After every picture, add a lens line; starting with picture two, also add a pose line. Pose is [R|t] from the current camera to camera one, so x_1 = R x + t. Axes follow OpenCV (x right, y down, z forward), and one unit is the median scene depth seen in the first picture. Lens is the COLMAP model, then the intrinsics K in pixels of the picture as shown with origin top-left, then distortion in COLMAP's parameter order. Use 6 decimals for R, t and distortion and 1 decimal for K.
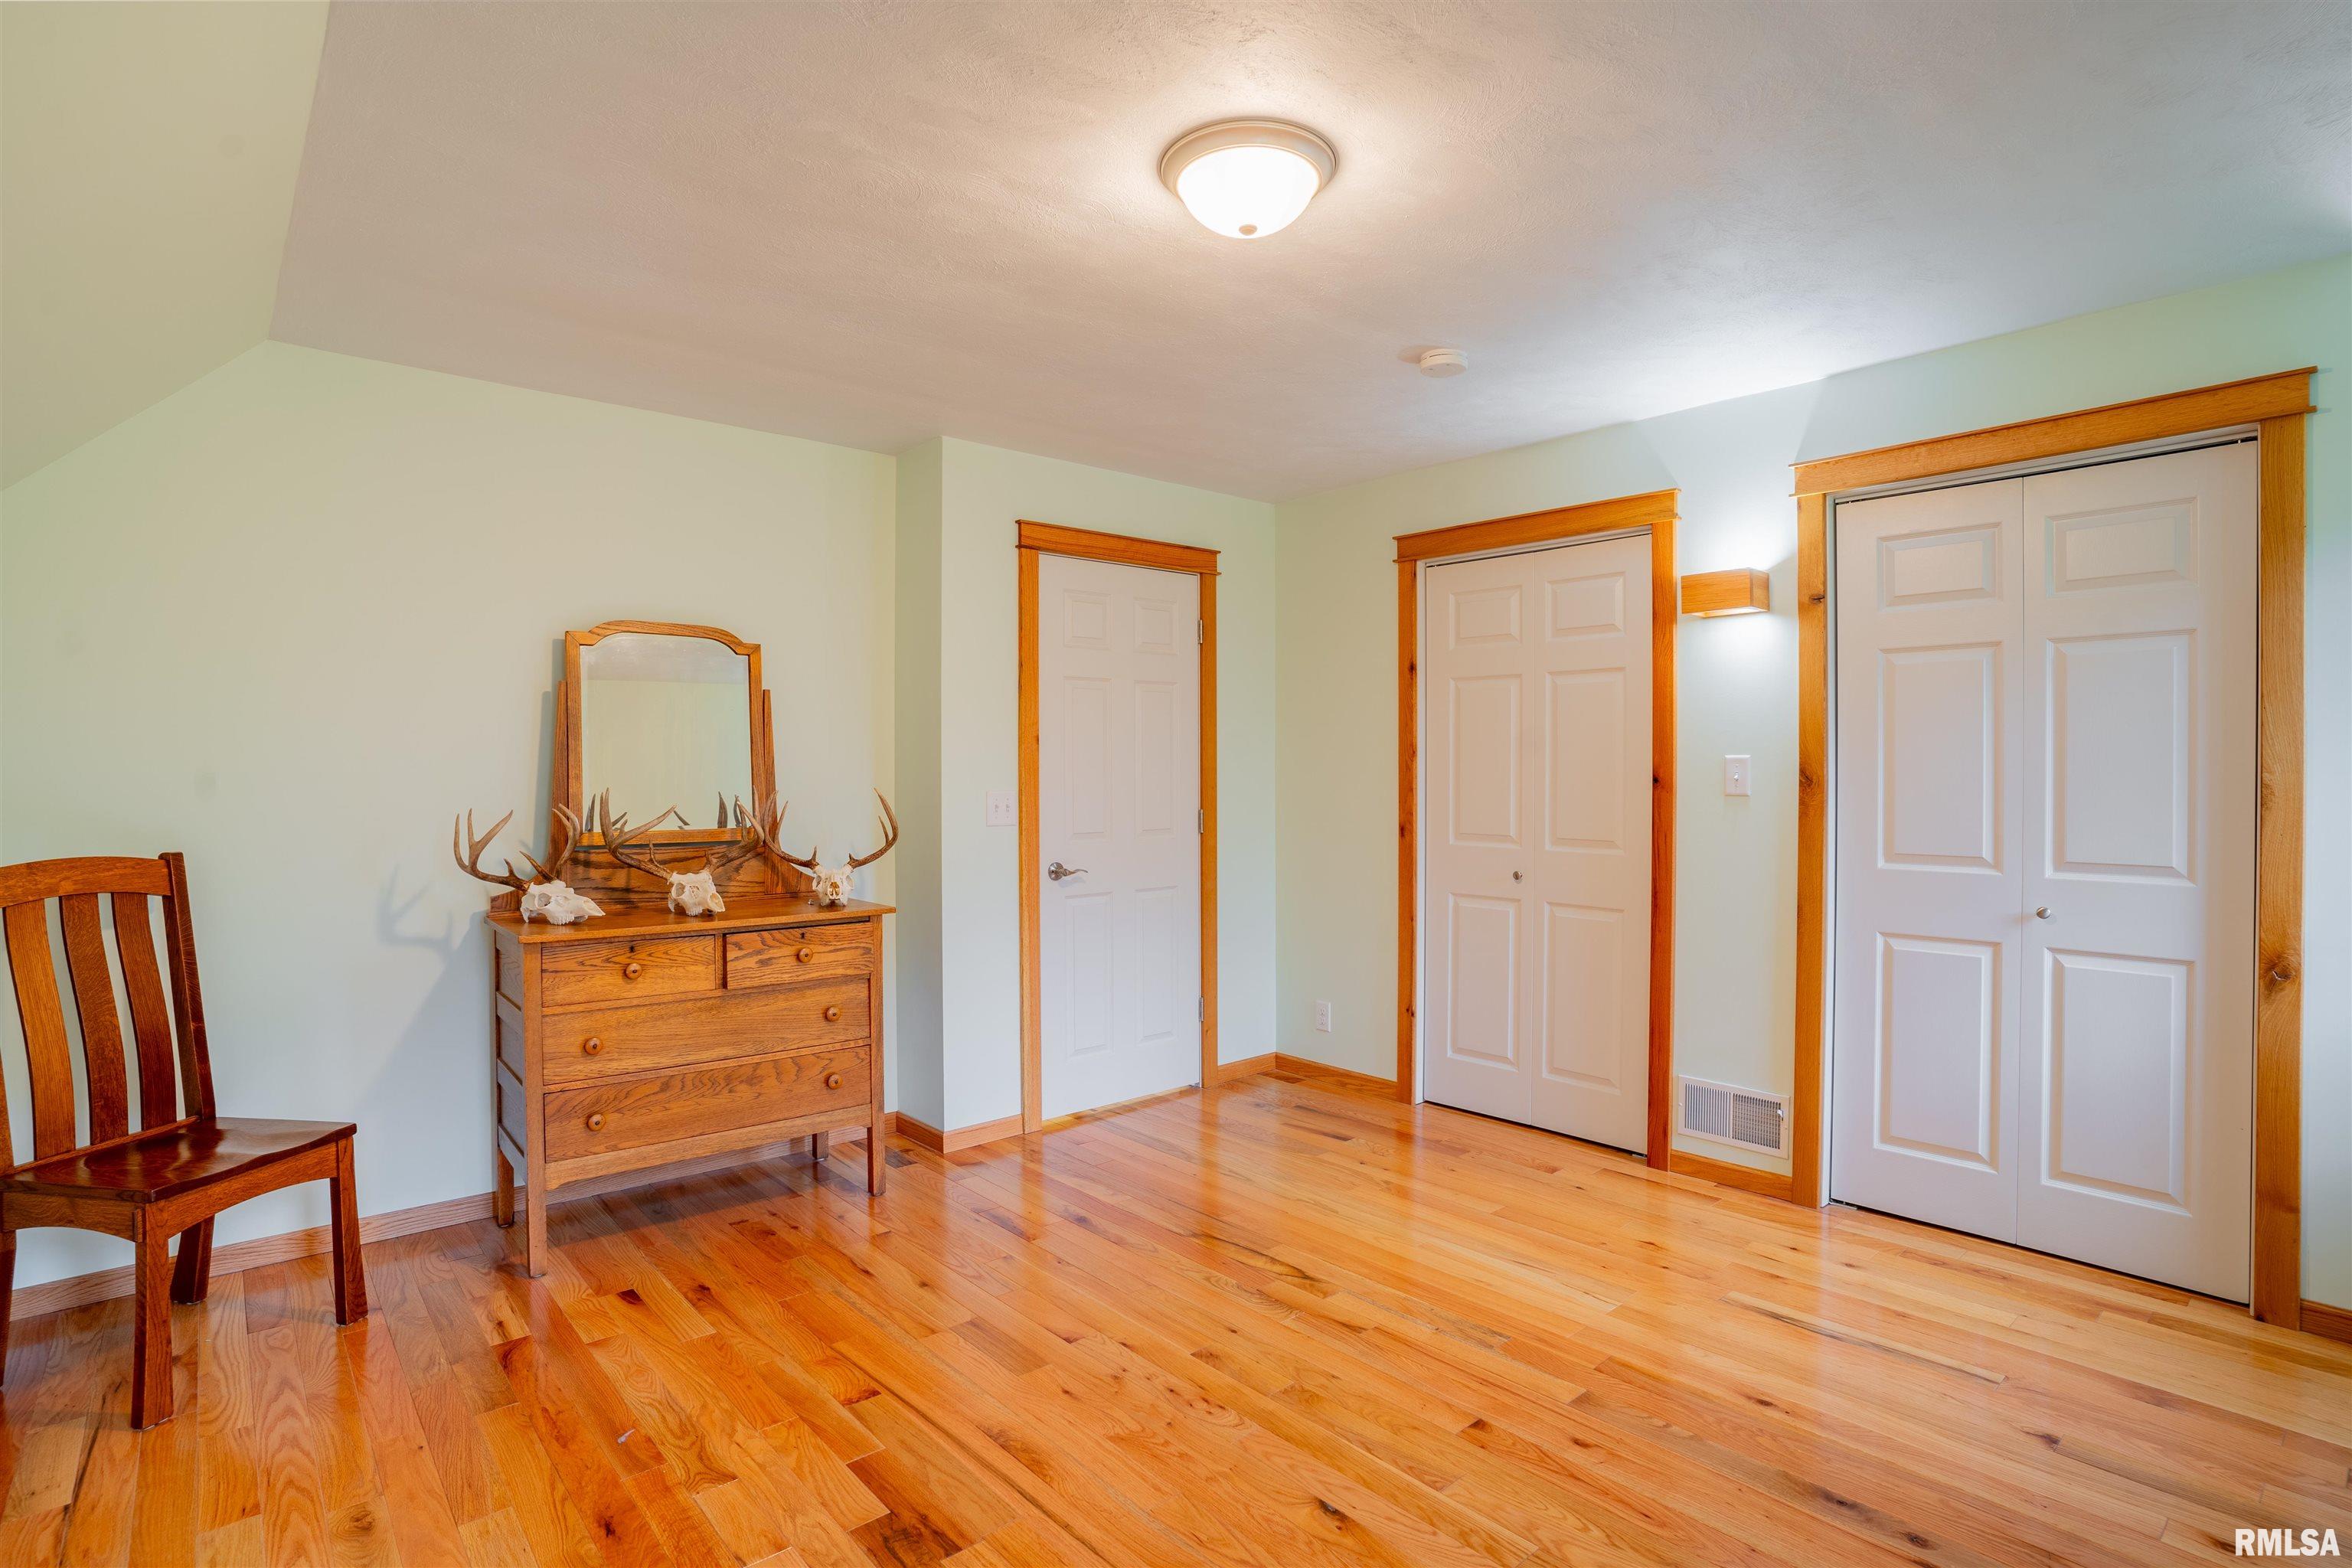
lens RADIAL K [[1171.4, 0, 1180.1], [0, 1171.4, 776.9], [0, 0, 1]] dist [-0.081040, 0.037126]
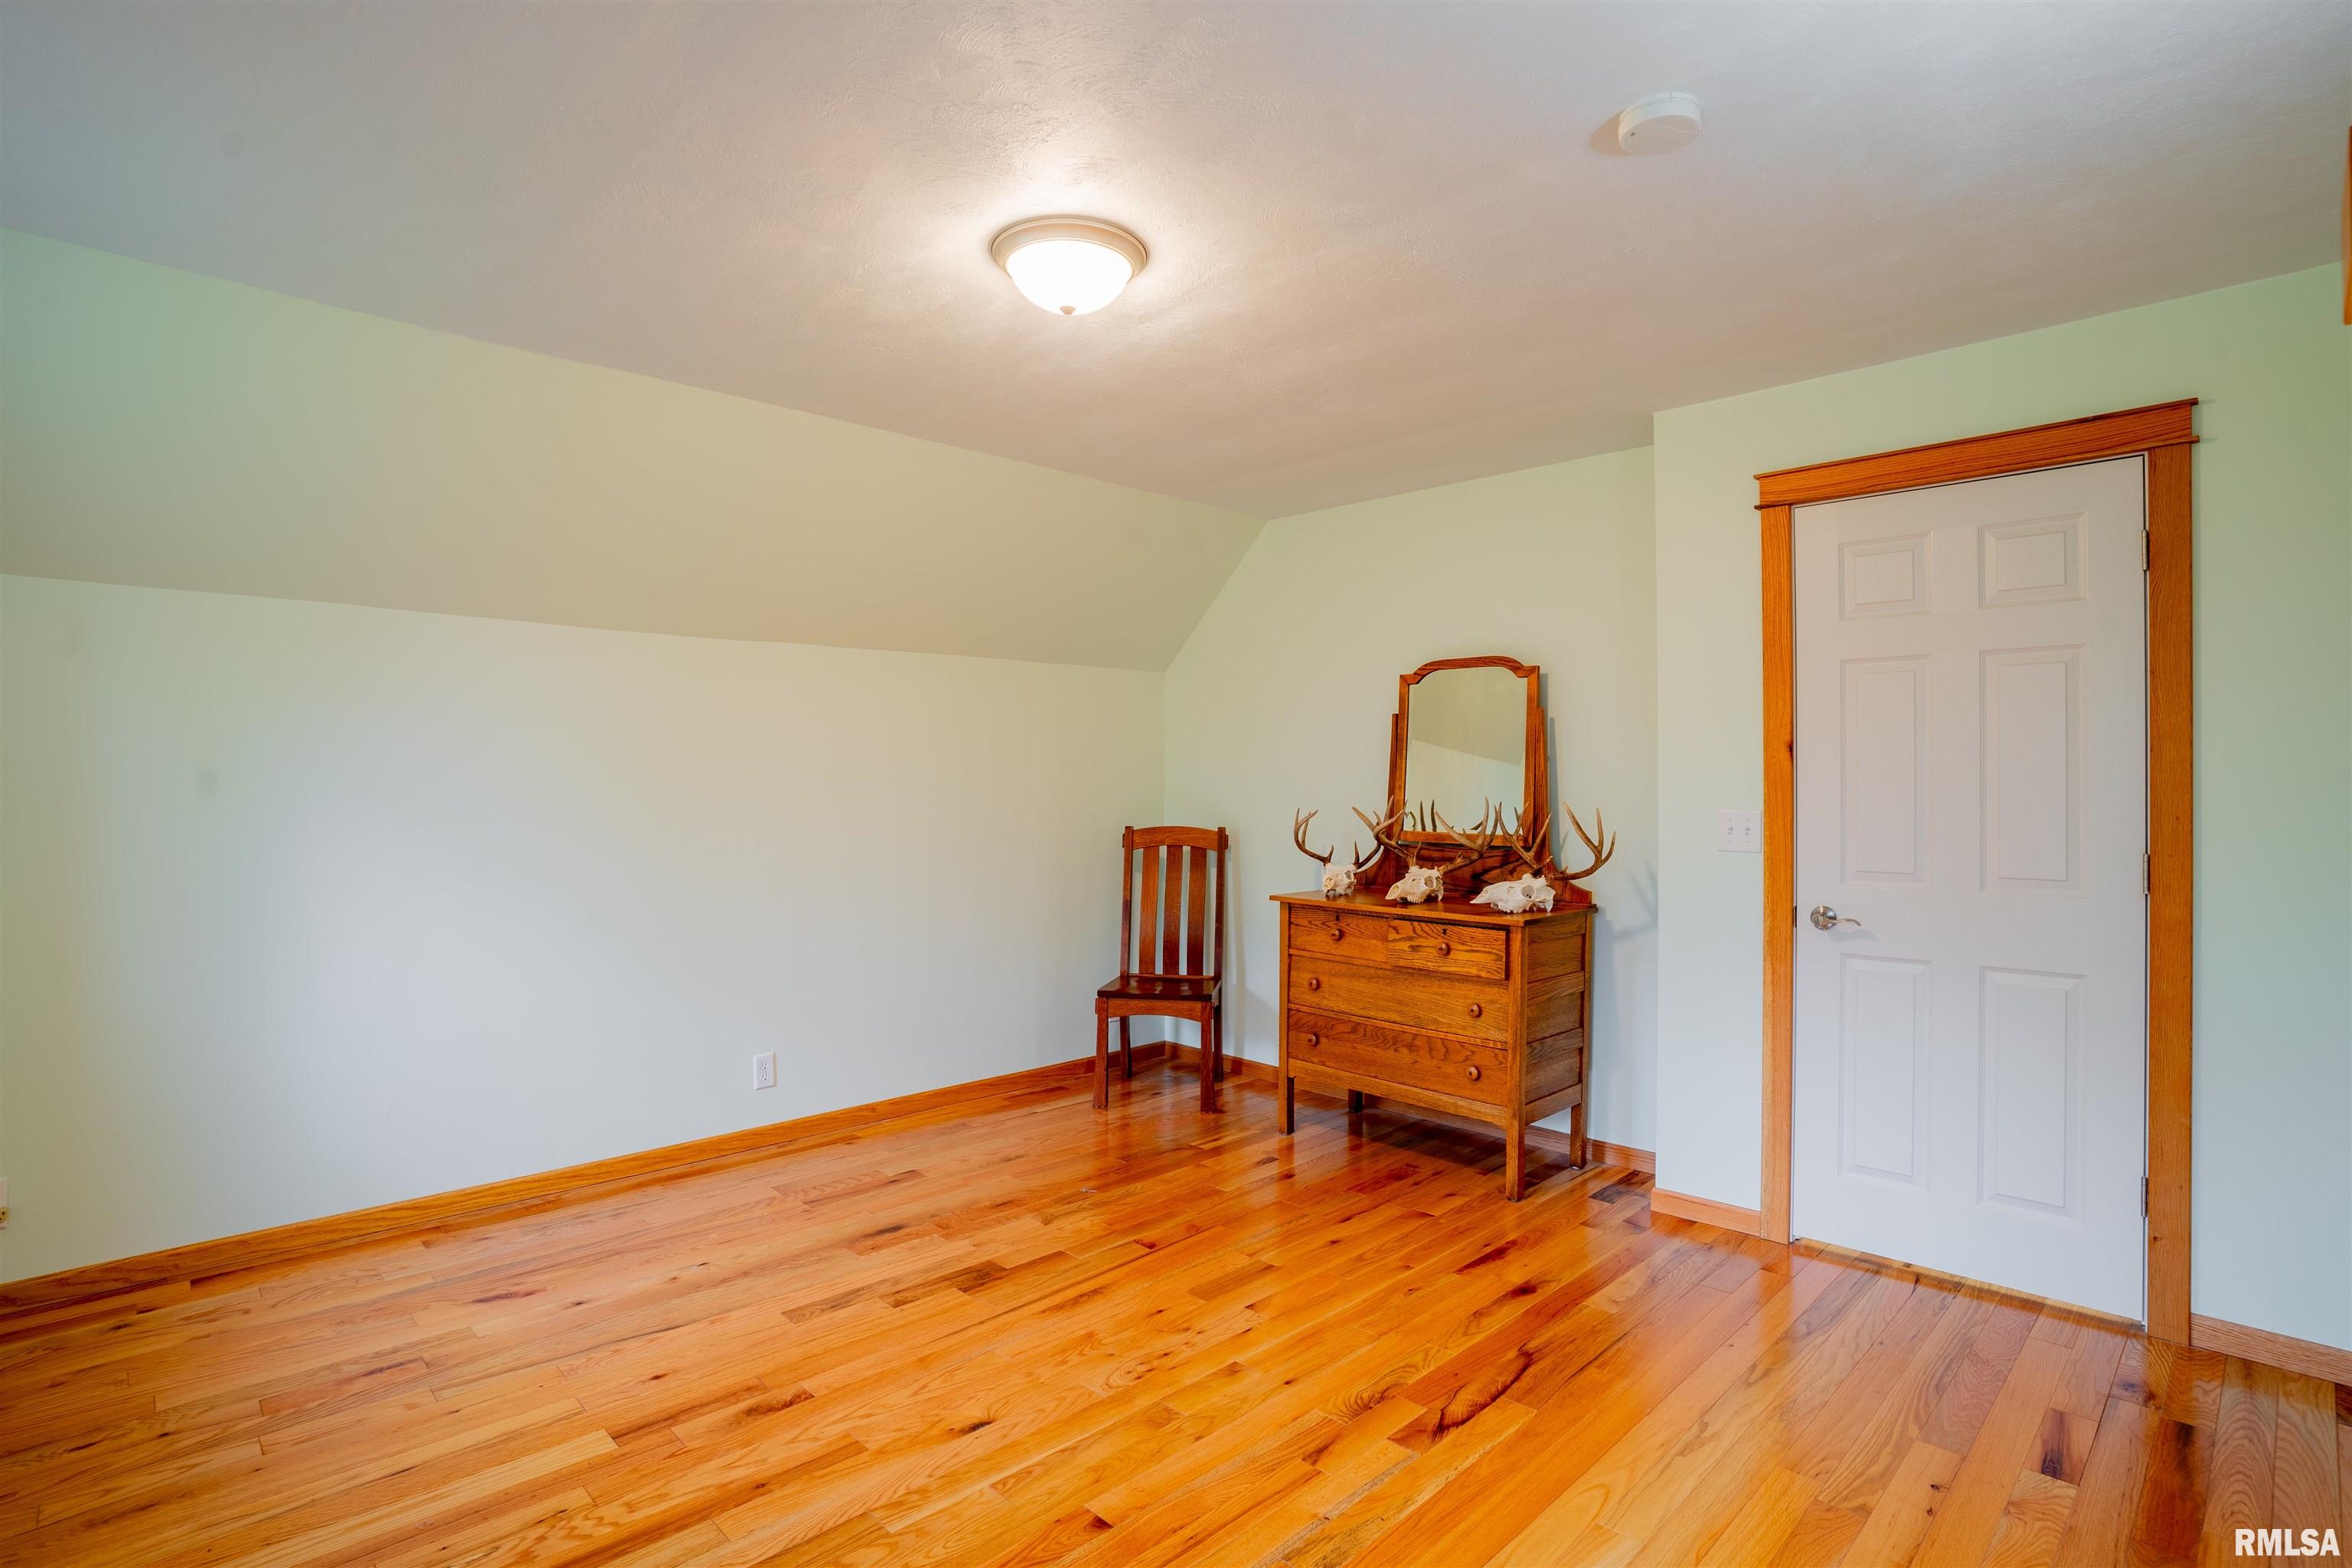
lens RADIAL K [[1164.8, 0, 1164.8], [0, 1164.8, 774.7], [0, 0, 1]] dist [-0.079065, 0.035257]
pose [[0.043663, -0.001356, -0.999045, 0.880069], [-0.007942, 0.999967, -0.001705, -0.011498], [0.999015, 0.008009, 0.043651, 0.772097]]
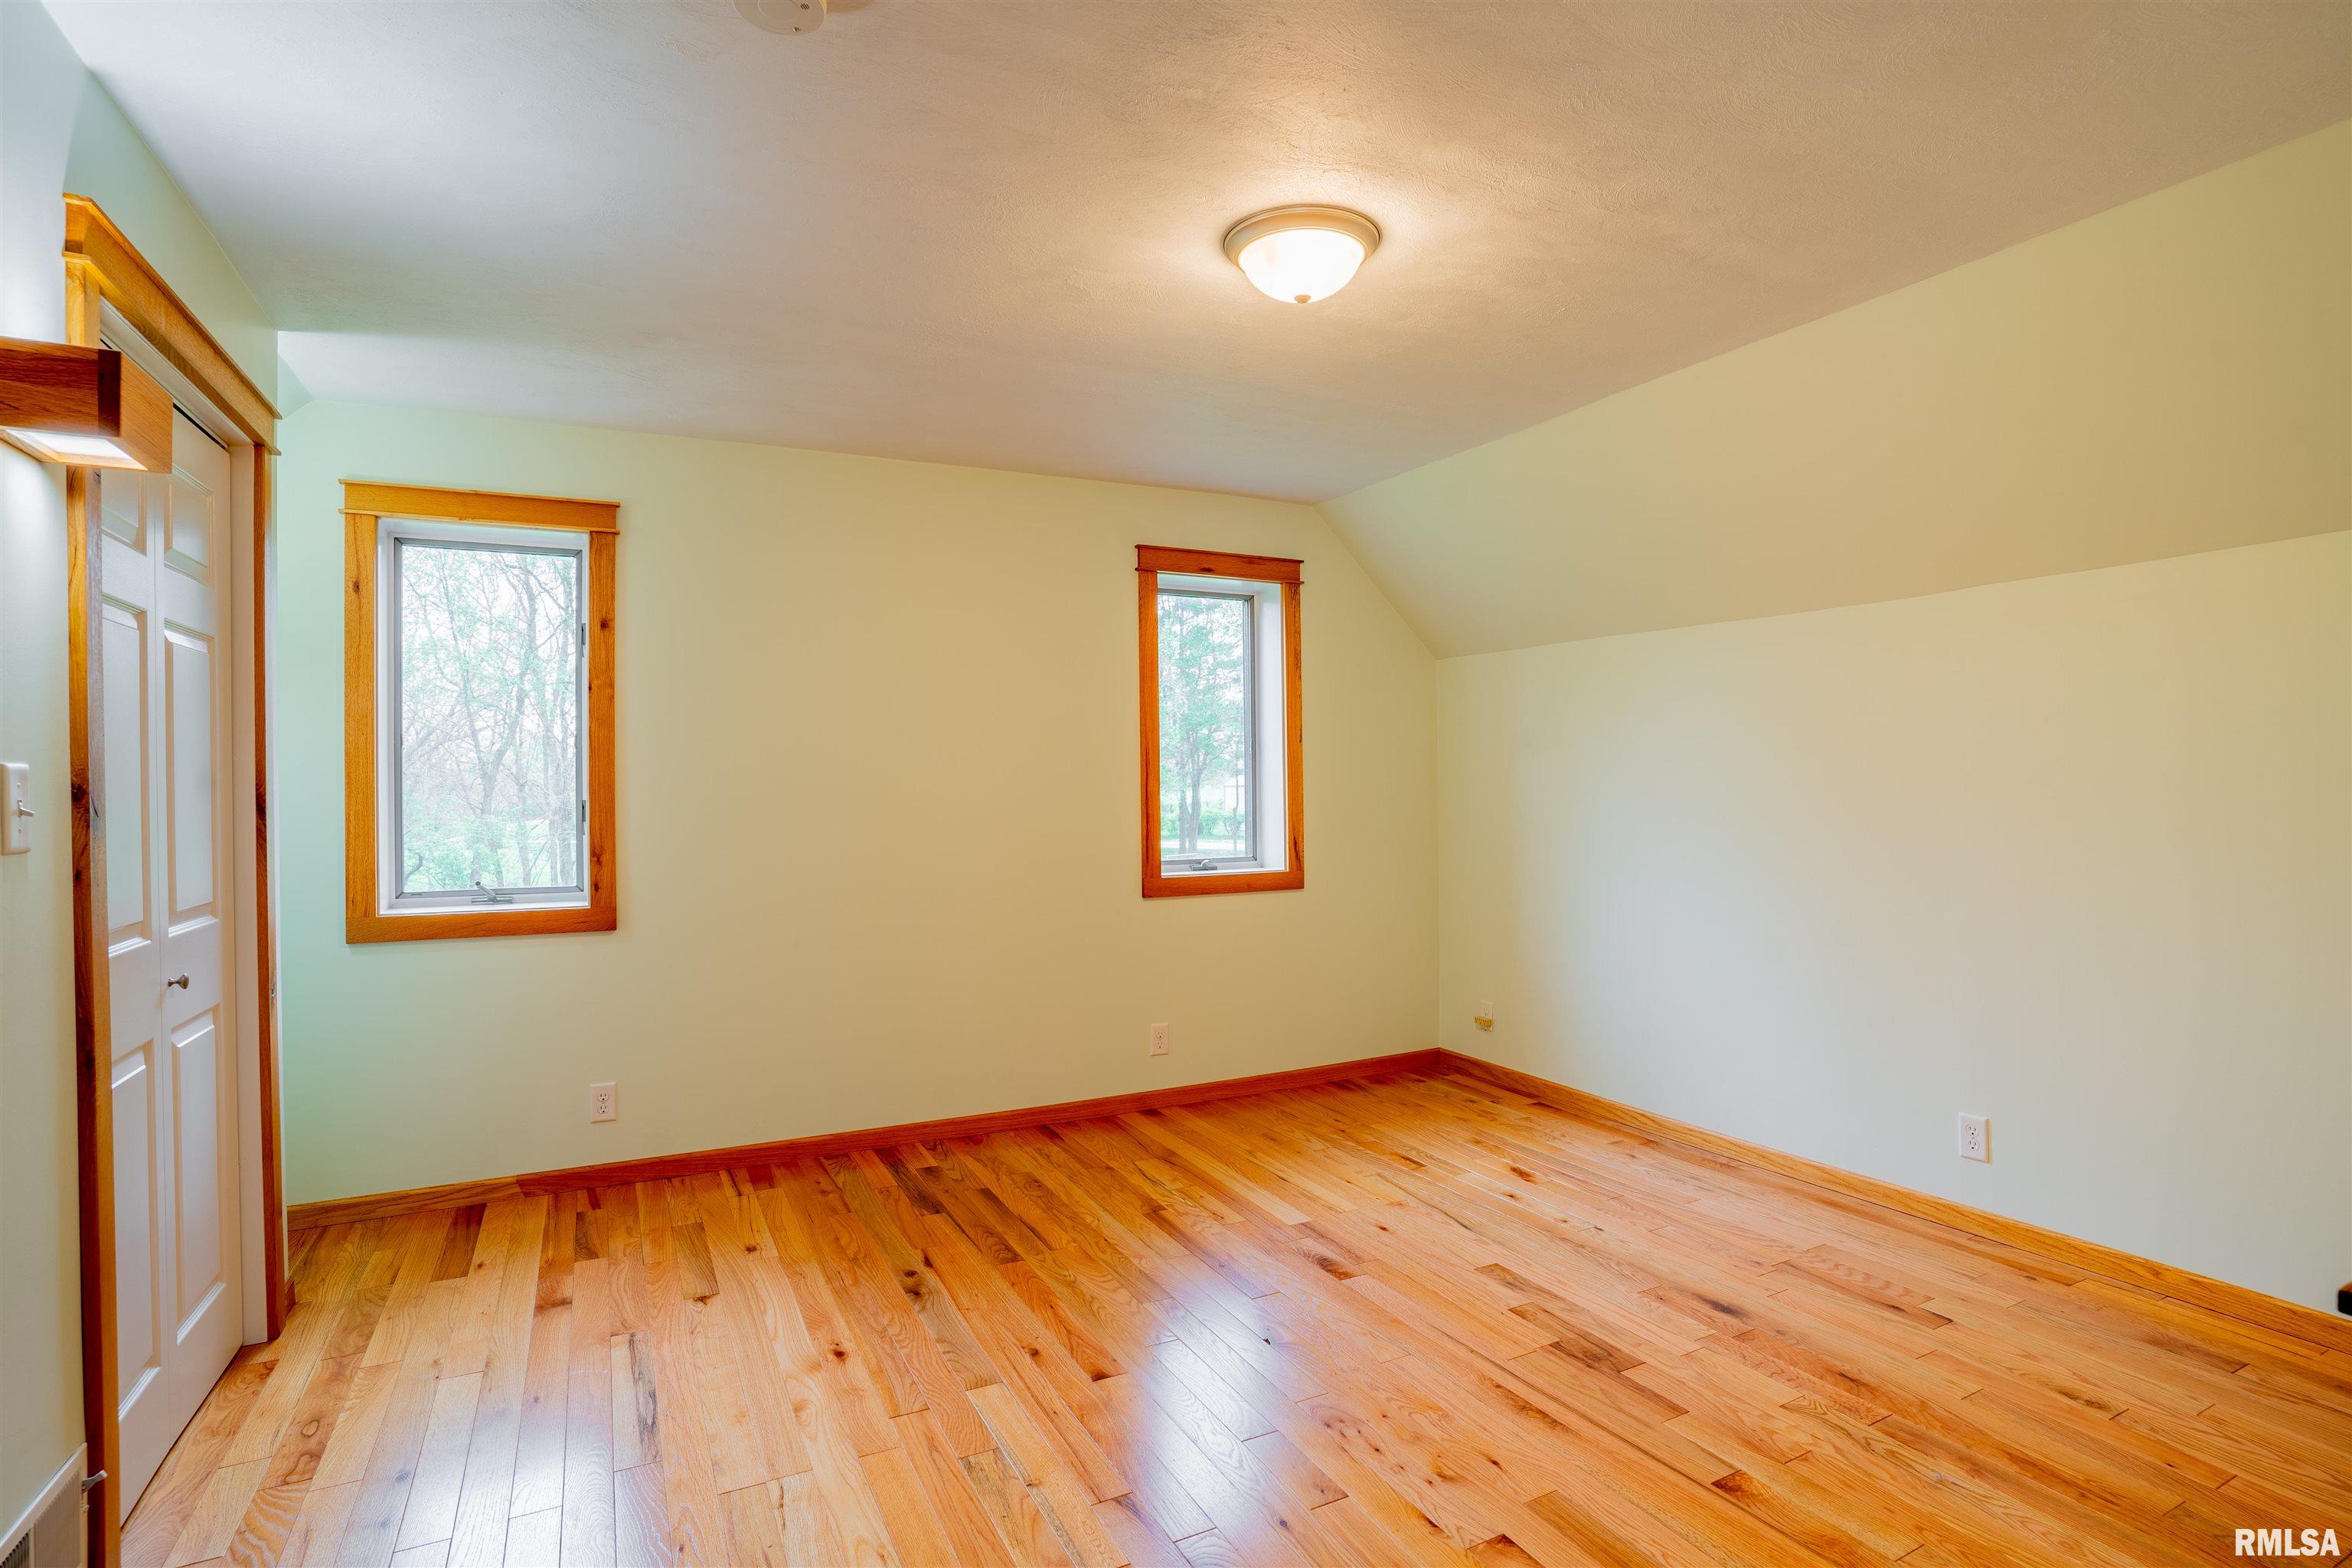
lens RADIAL K [[1157.5, 0, 1184.0], [0, 1157.5, 781.5], [0, 0, 1]] dist [-0.073808, 0.036257]
pose [[-0.969541, 0.012530, 0.244608, -0.070190], [0.015293, 0.999839, 0.009401, -0.009848], [-0.244451, 0.012856, -0.969576, 1.558432]]
